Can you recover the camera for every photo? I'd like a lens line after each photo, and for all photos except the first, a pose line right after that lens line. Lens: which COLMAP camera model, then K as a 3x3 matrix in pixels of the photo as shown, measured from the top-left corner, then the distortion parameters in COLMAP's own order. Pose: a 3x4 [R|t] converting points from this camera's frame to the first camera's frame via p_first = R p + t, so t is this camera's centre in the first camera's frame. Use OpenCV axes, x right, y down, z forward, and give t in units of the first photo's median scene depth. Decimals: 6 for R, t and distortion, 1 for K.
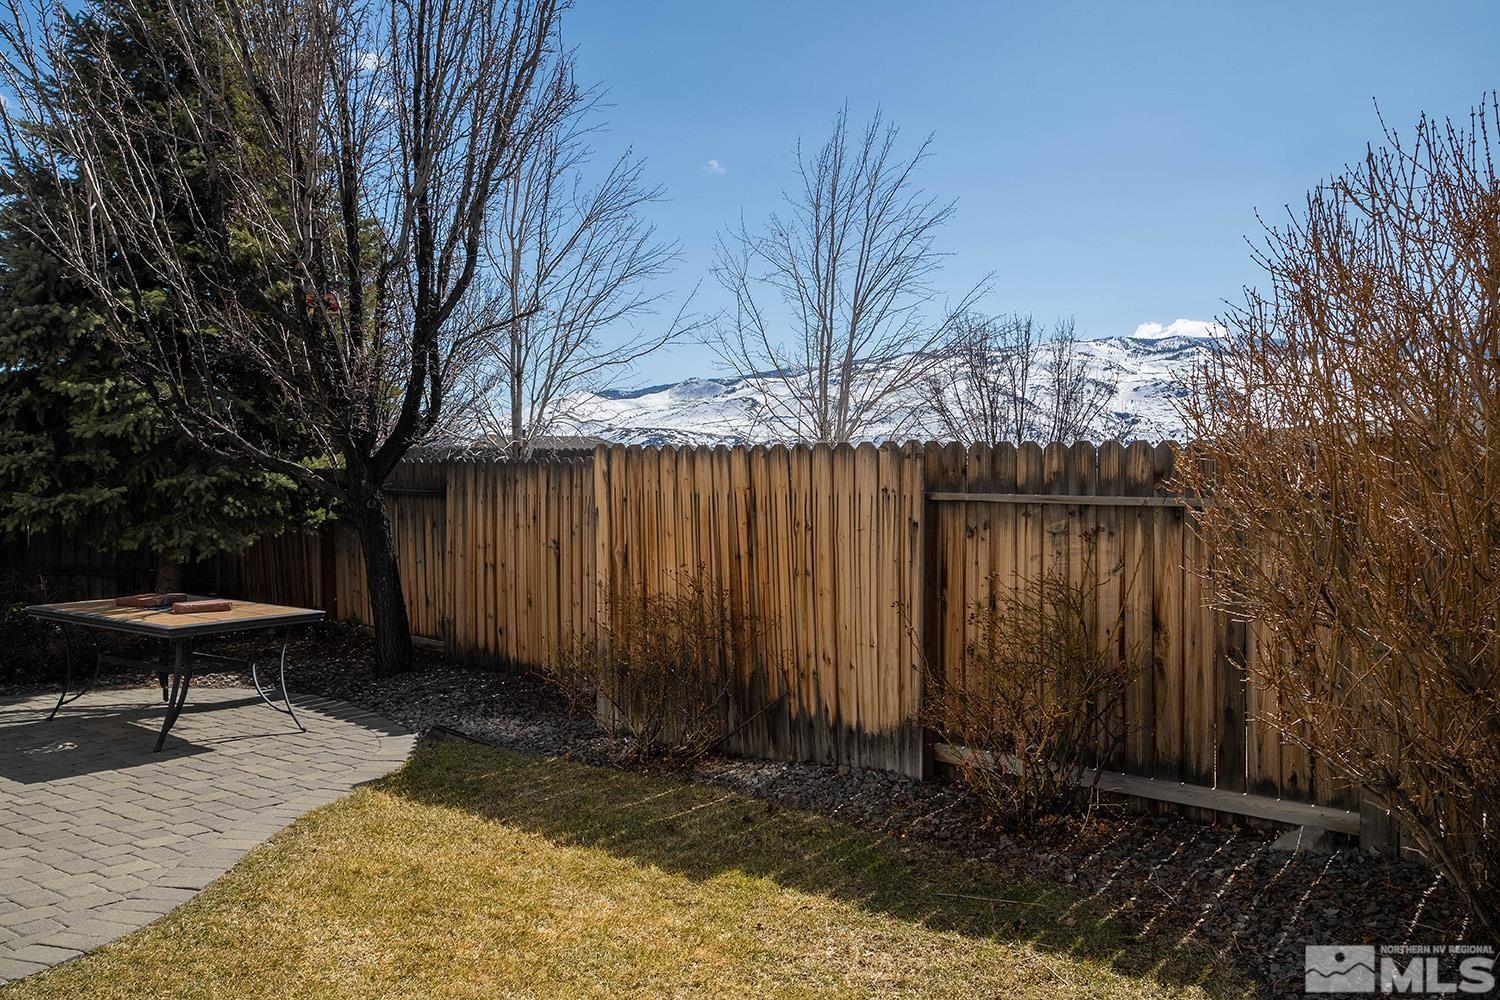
lens RADIAL K [[1332.4, 0, 751.9], [0, 1332.4, 499.5], [0, 0, 1]] dist [-0.033470, 0.059707]
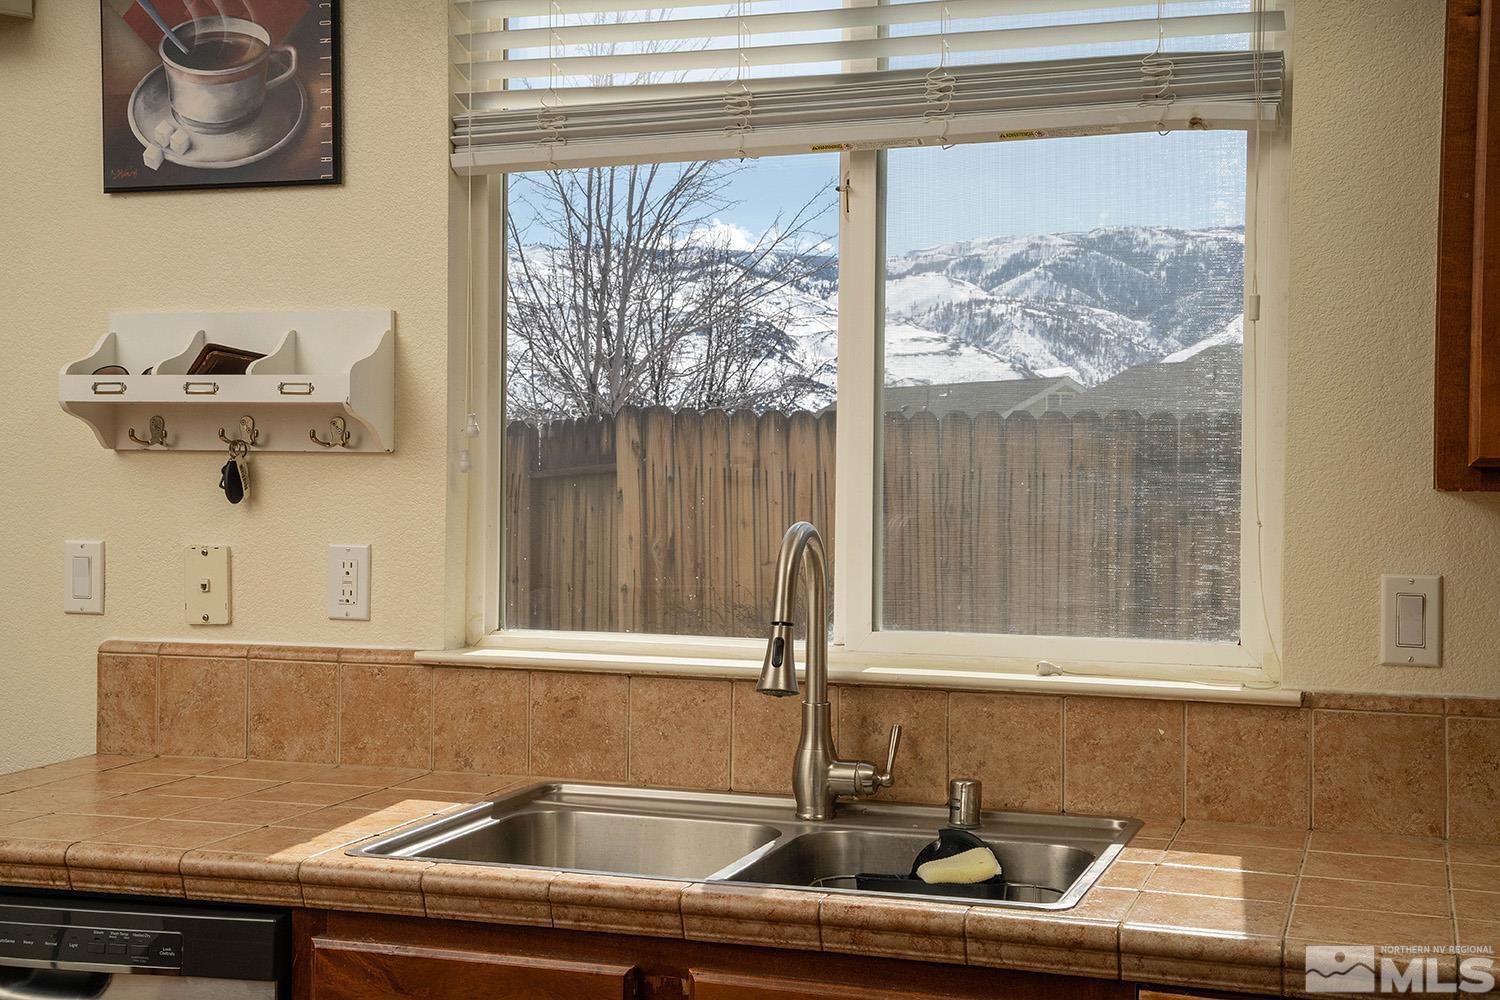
lens RADIAL K [[1984.9, 0, 749.6], [0, 1984.9, 504.0], [0, 0, 1]] dist [0.143528, 0.000000]
pose [[0.943211, 0.000649, 0.332195, -0.490361], [-0.004946, 0.999915, 0.012091, 0.000758], [-0.332158, -0.013048, 0.943133, -0.110207]]
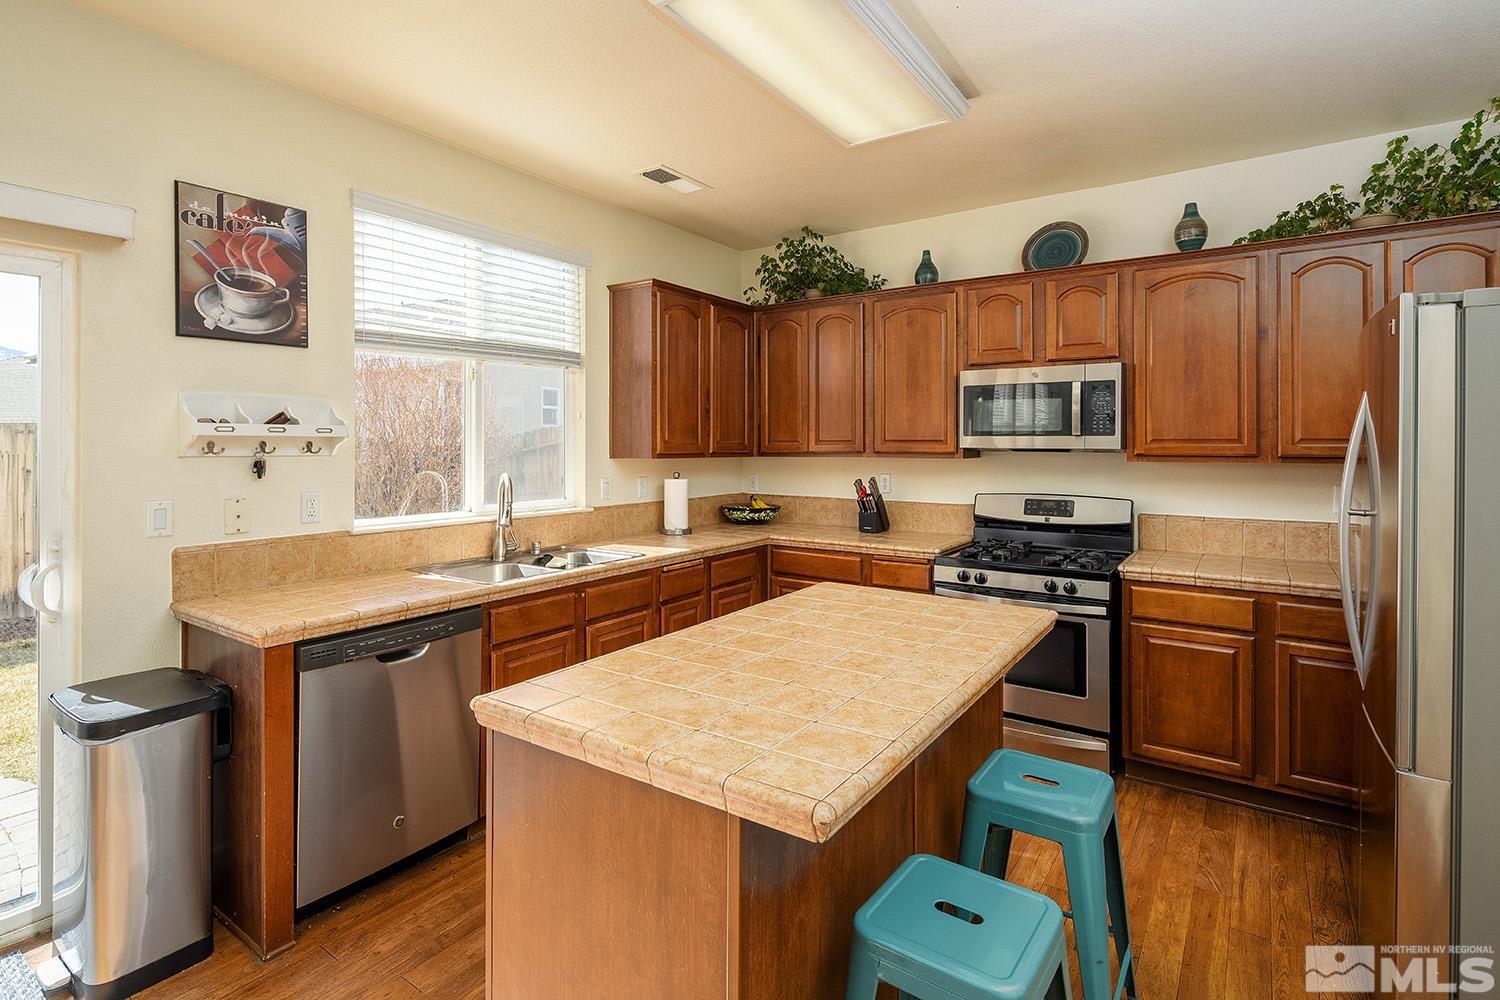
lens RADIAL K [[732.0, 0, 748.5], [0, 732.0, 441.2], [0, 0, 1]] dist [0.006167, -0.005517]
pose [[-0.055935, 0.001981, 0.998432, -0.827565], [0.010293, 0.999946, -0.001407, -0.009096], [-0.998381, 0.010198, -0.055953, 0.107998]]
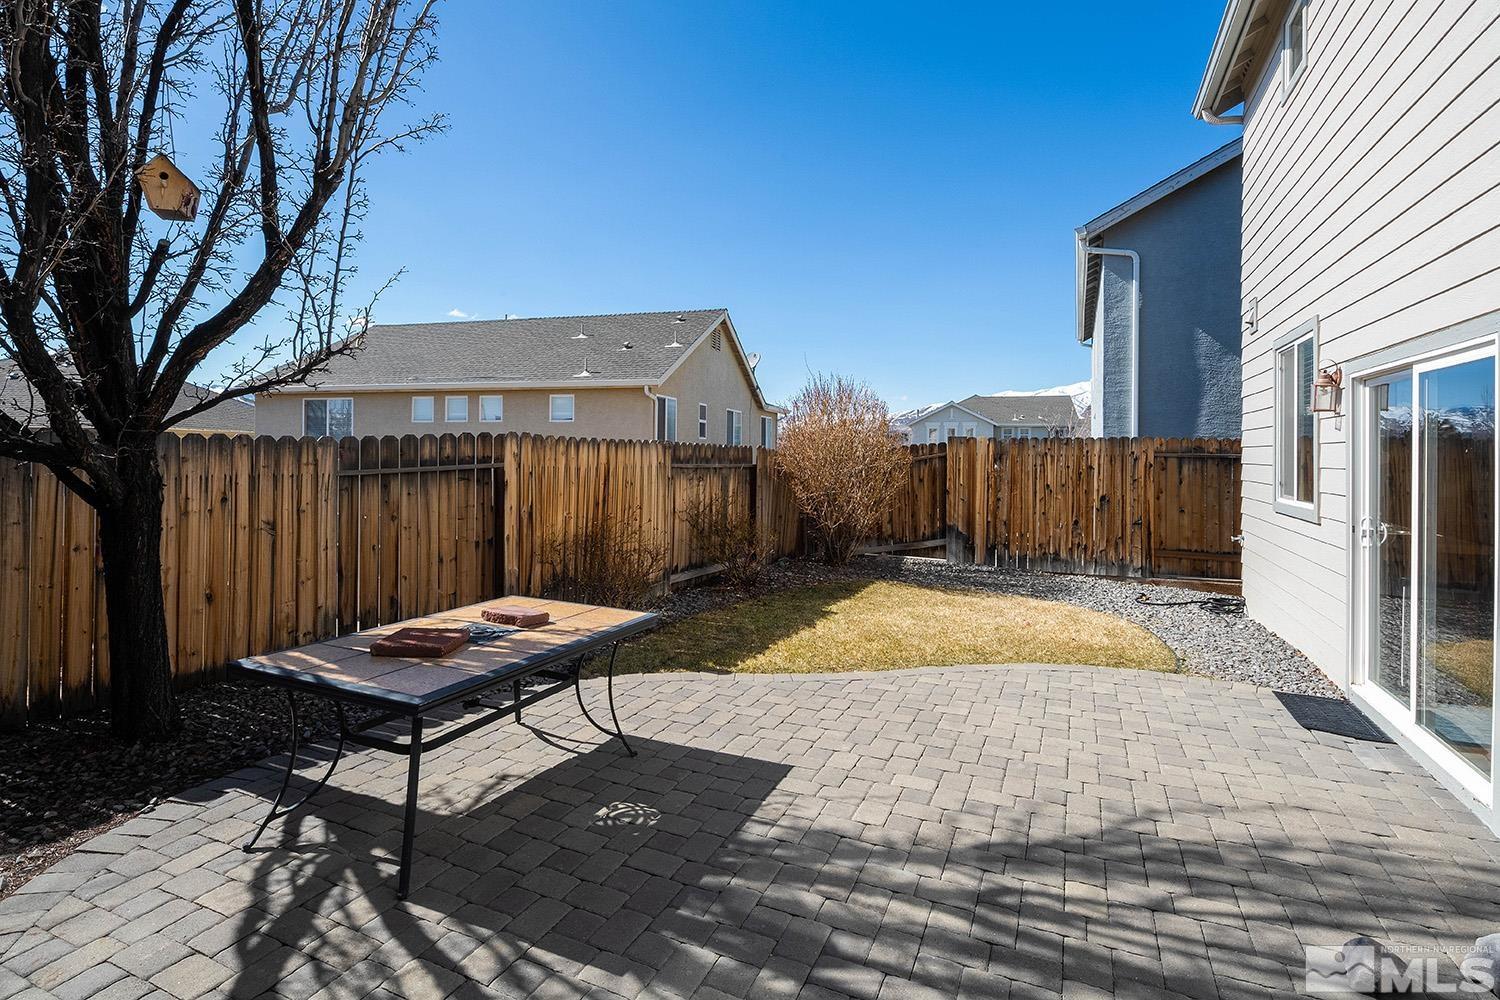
lens RADIAL K [[732.0, 0, 755.8], [0, 732.0, 451.6], [0, 0, 1]] dist [0.006167, -0.005517]
pose [[-0.248309, -0.001110, 0.968680, -1.021057], [0.004561, 0.999987, 0.002315, -0.026274], [-0.968670, 0.004993, -0.248301, 1.088735]]
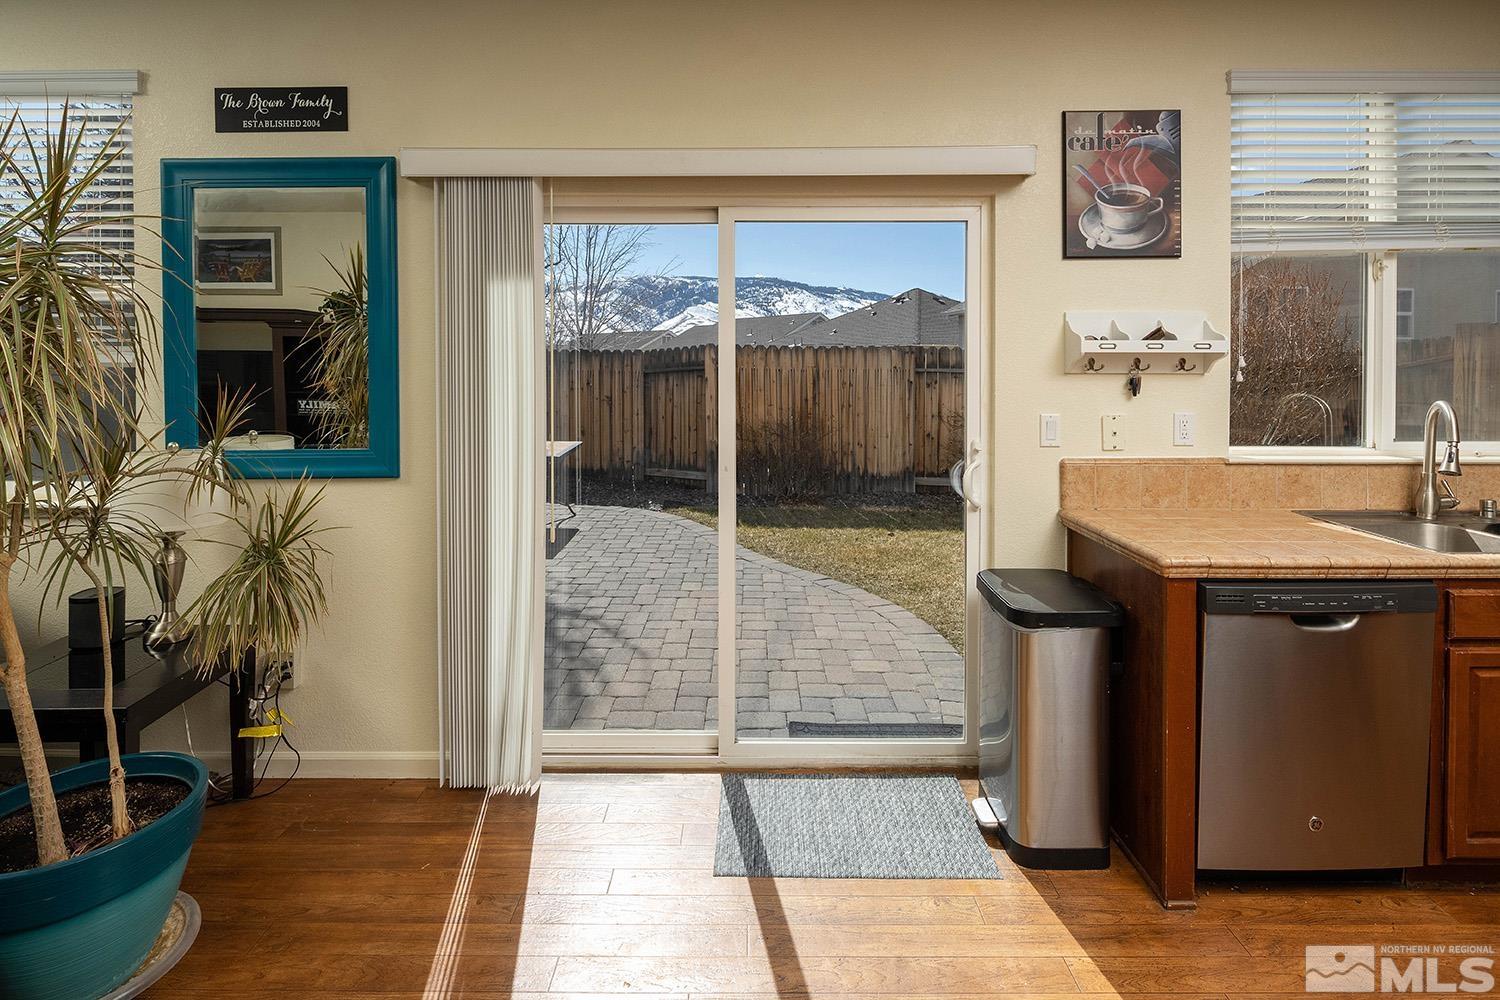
lens RADIAL K [[732.0, 0, 745.3], [0, 732.0, 370.2], [0, 0, 1]] dist [0.006167, -0.005517]
pose [[0.793110, -0.008605, 0.609018, -0.817301], [0.007541, 0.999962, 0.004309, -0.009132], [-0.609032, 0.001175, 0.793145, 0.162632]]
